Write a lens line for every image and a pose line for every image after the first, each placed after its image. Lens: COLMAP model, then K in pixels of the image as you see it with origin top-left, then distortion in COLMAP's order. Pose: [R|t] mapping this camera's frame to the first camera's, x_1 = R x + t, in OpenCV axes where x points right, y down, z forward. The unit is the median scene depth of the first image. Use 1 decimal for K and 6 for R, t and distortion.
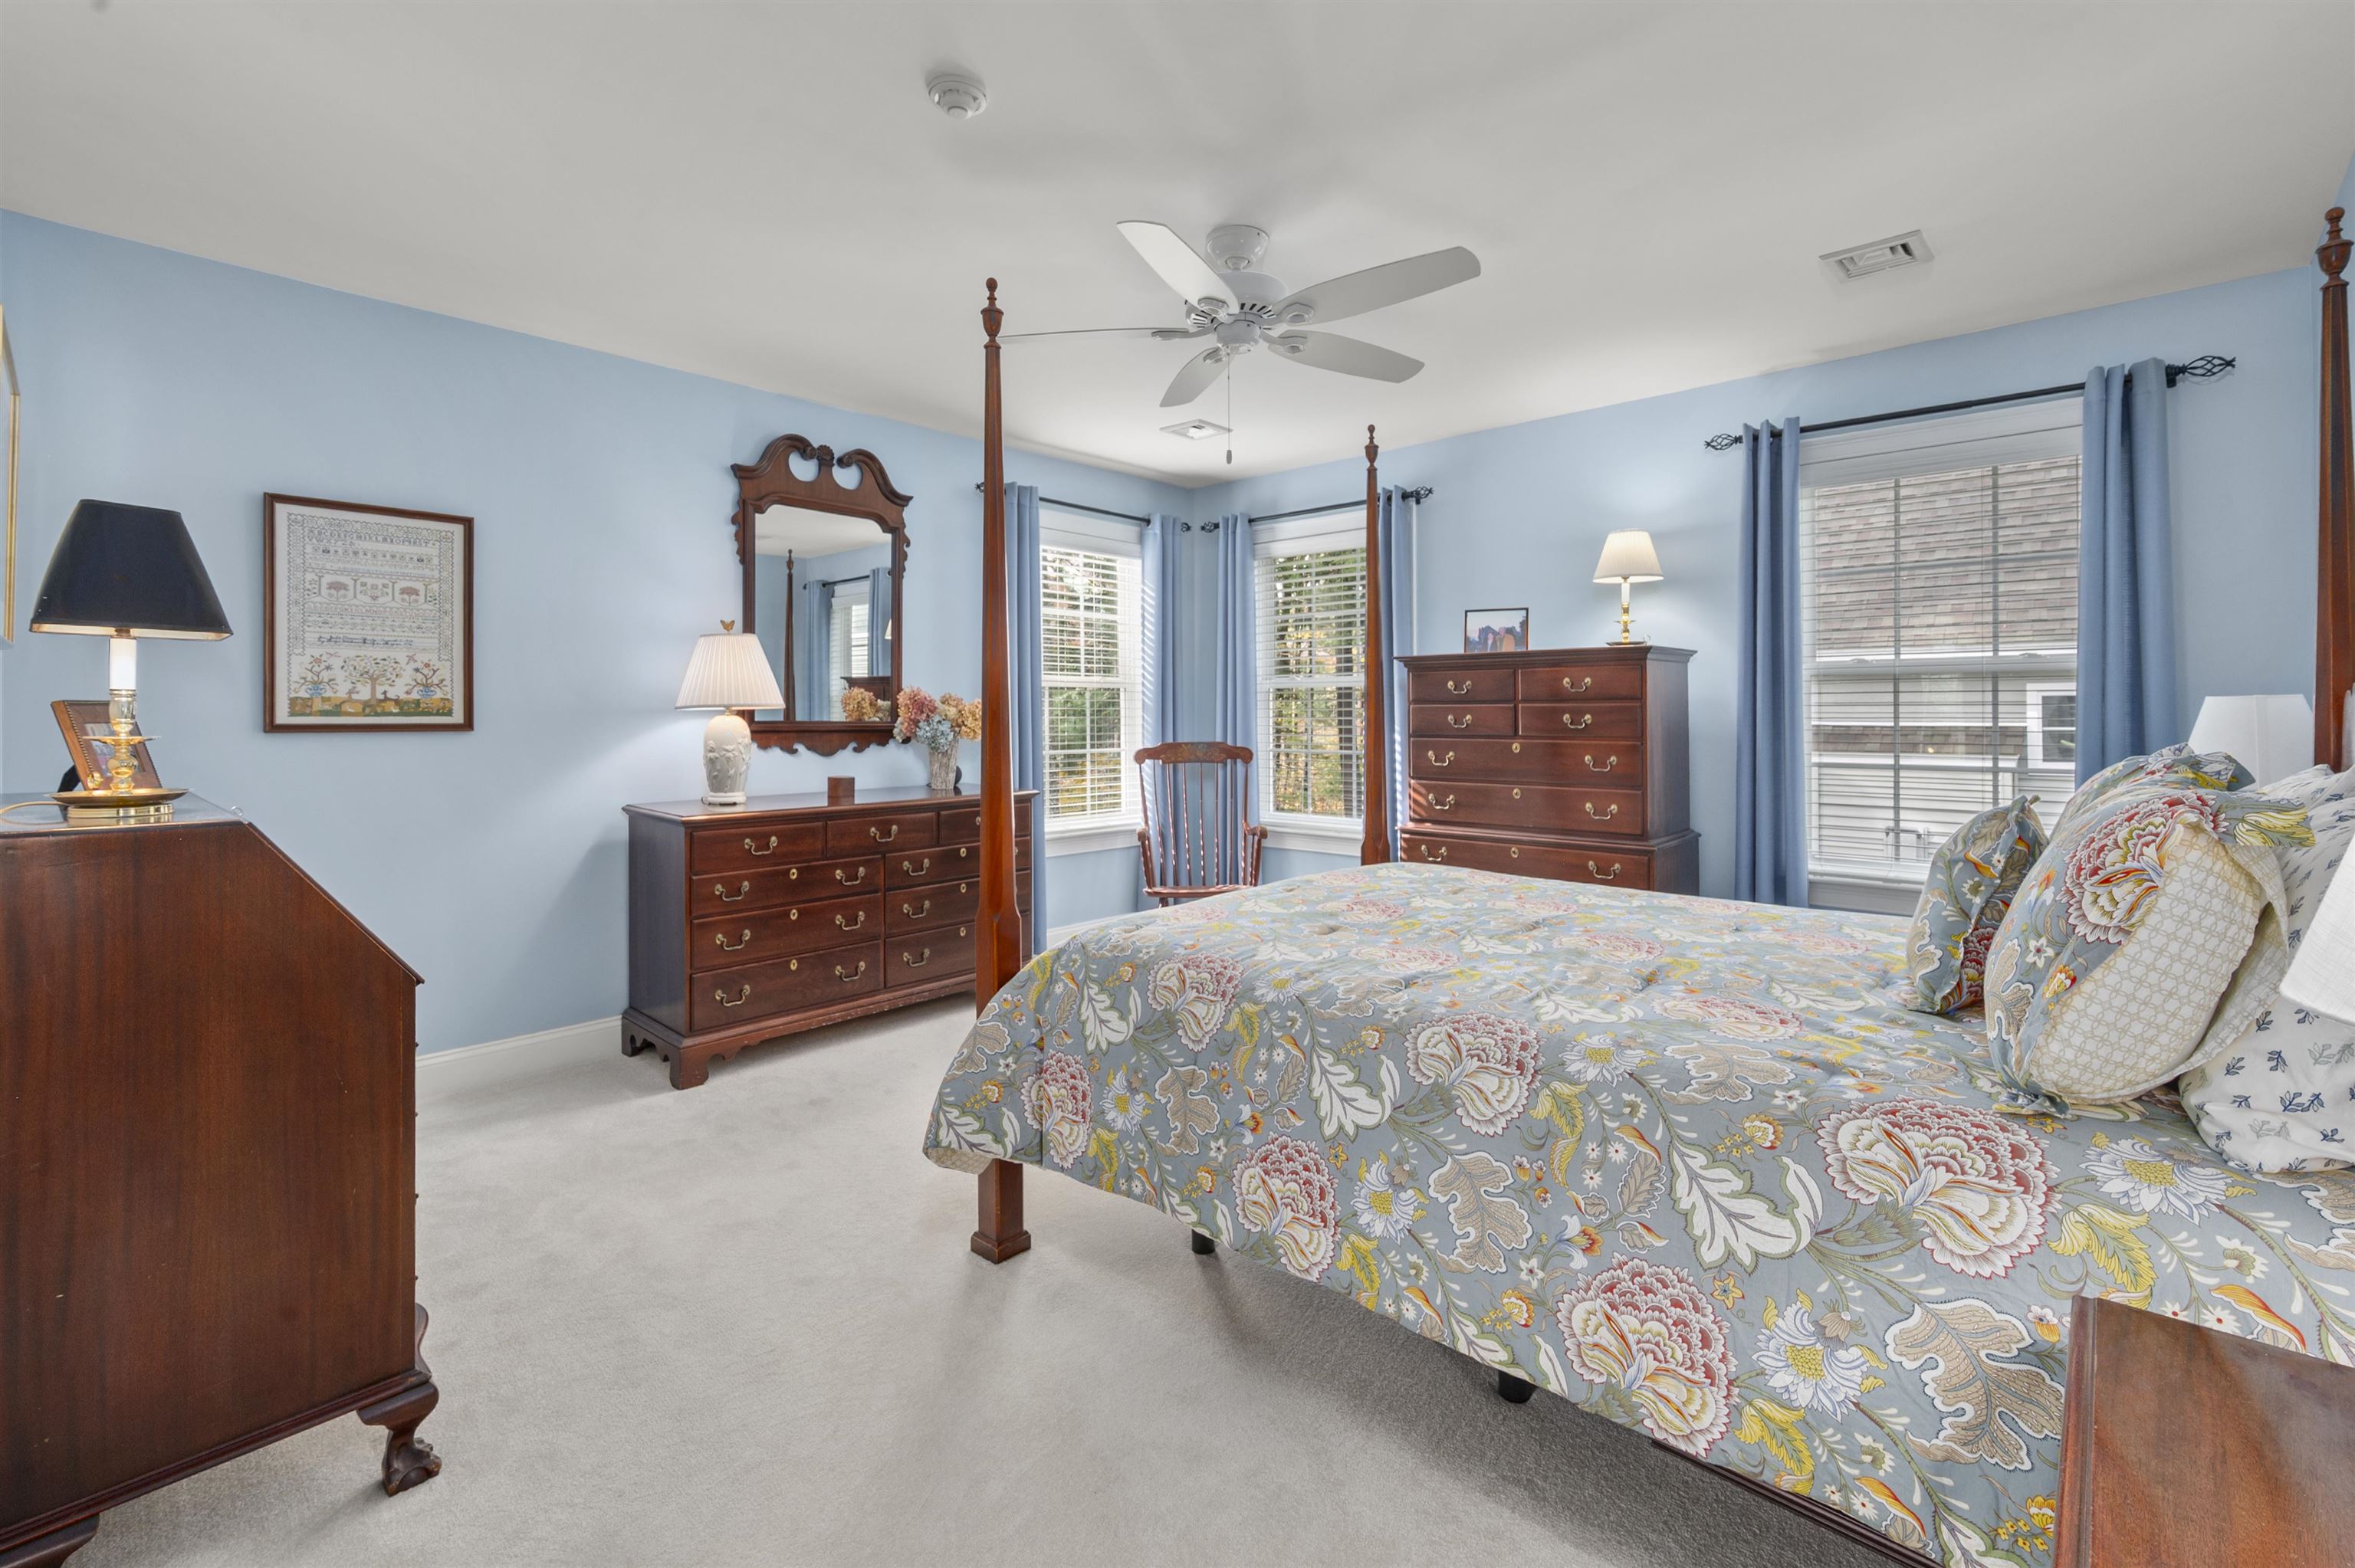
lens RADIAL K [[1015.9, 0, 1176.3], [0, 1015.9, 728.5], [0, 0, 1]] dist [0.000220, 0.000226]
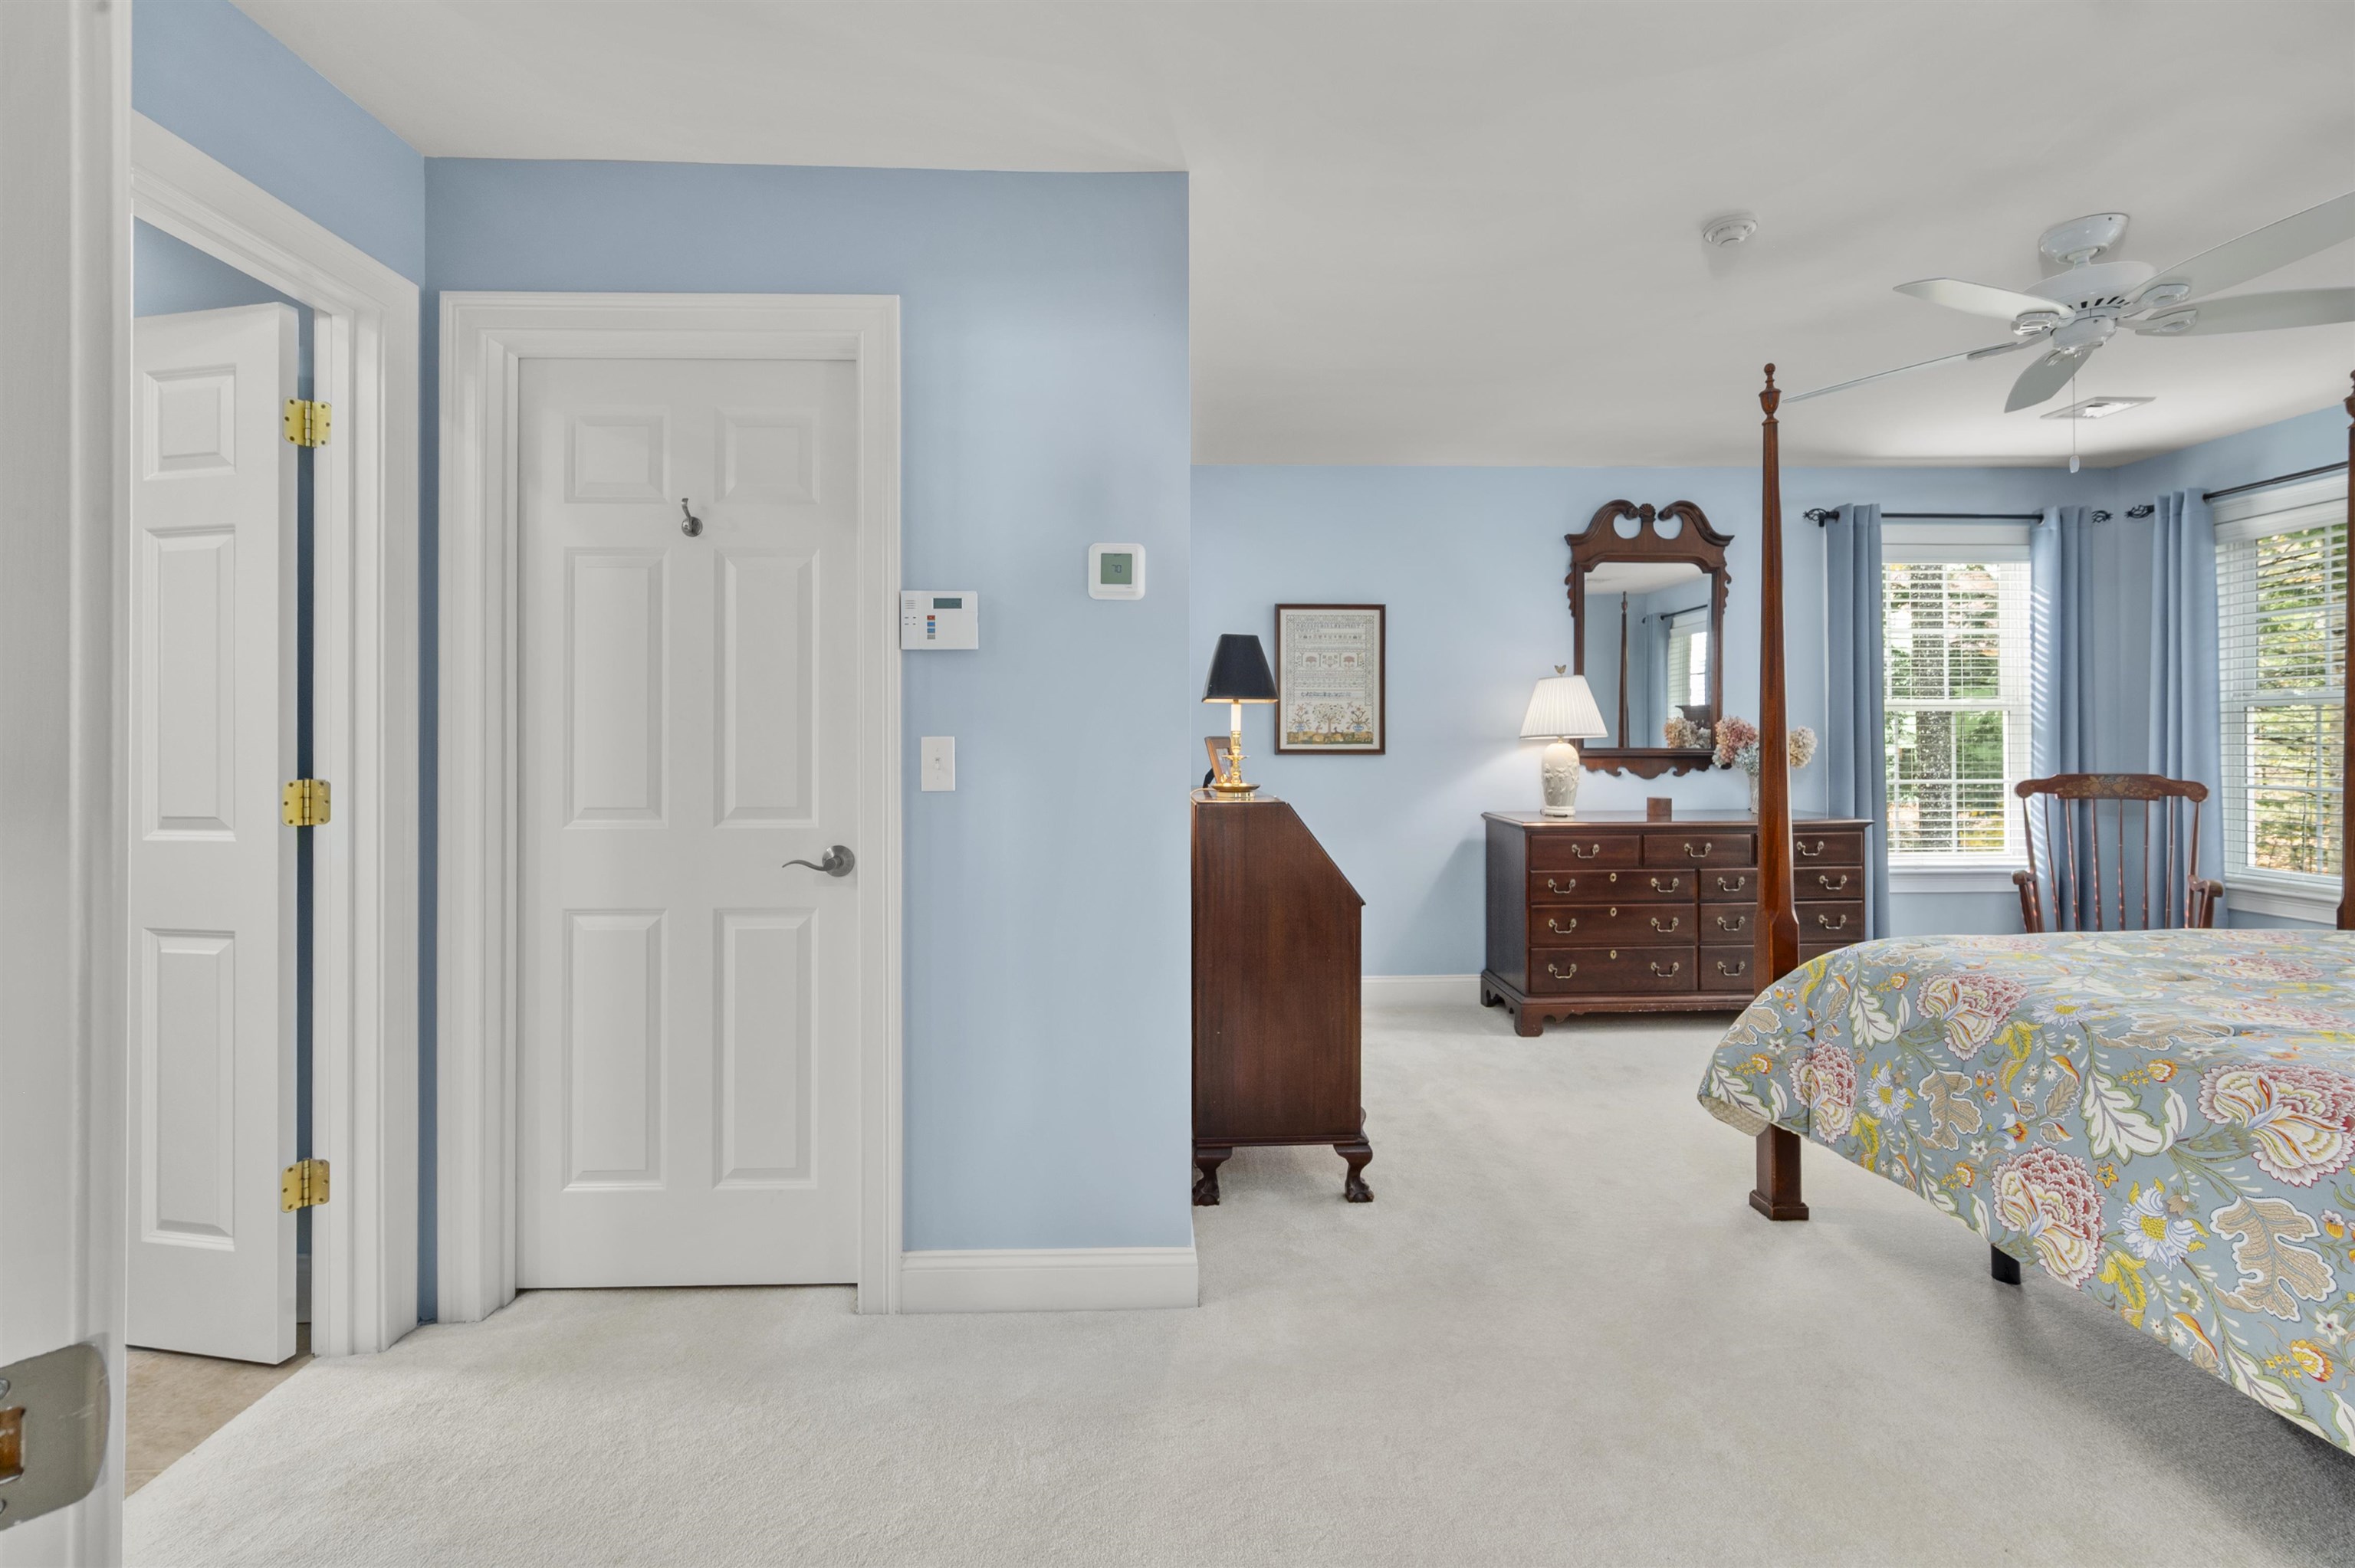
lens RADIAL K [[1015.9, 0, 1176.3], [0, 1015.9, 728.5], [0, 0, 1]] dist [0.000220, 0.000226]
pose [[0.696412, -0.011521, -0.717550, 0.171761], [-0.006704, 0.999723, -0.022557, 0.000255], [0.717611, 0.020520, 0.696142, -0.274776]]
